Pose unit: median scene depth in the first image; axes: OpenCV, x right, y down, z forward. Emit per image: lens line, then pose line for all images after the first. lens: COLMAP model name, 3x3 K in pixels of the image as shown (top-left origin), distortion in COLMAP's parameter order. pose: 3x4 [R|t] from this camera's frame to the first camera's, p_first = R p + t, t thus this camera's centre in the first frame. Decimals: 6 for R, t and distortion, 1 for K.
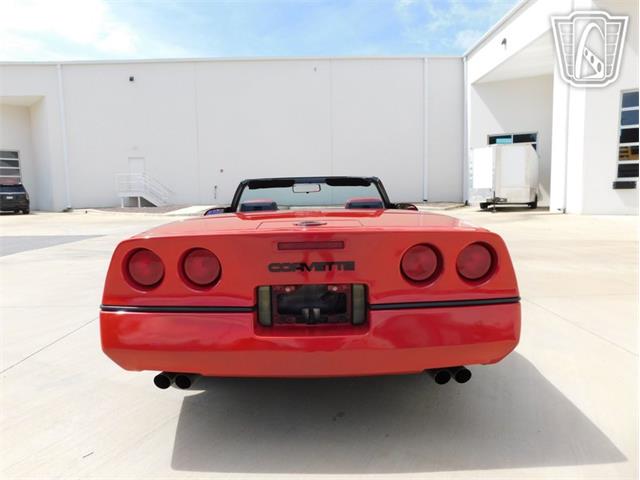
lens RADIAL K [[424.8, 0, 316.9], [0, 424.8, 242.0], [0, 0, 1]] dist [-0.072045, 0.054737]
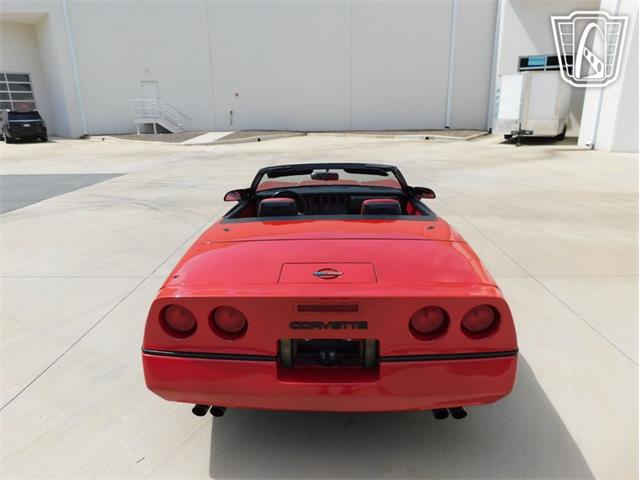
lens RADIAL K [[424.8, 0, 316.5], [0, 424.8, 241.2], [0, 0, 1]] dist [-0.072045, 0.054737]
pose [[0.999114, 0.012473, -0.040196, -0.000702], [-0.004533, 0.981408, 0.191880, -0.154655], [0.041842, -0.191528, 0.980595, -0.017907]]
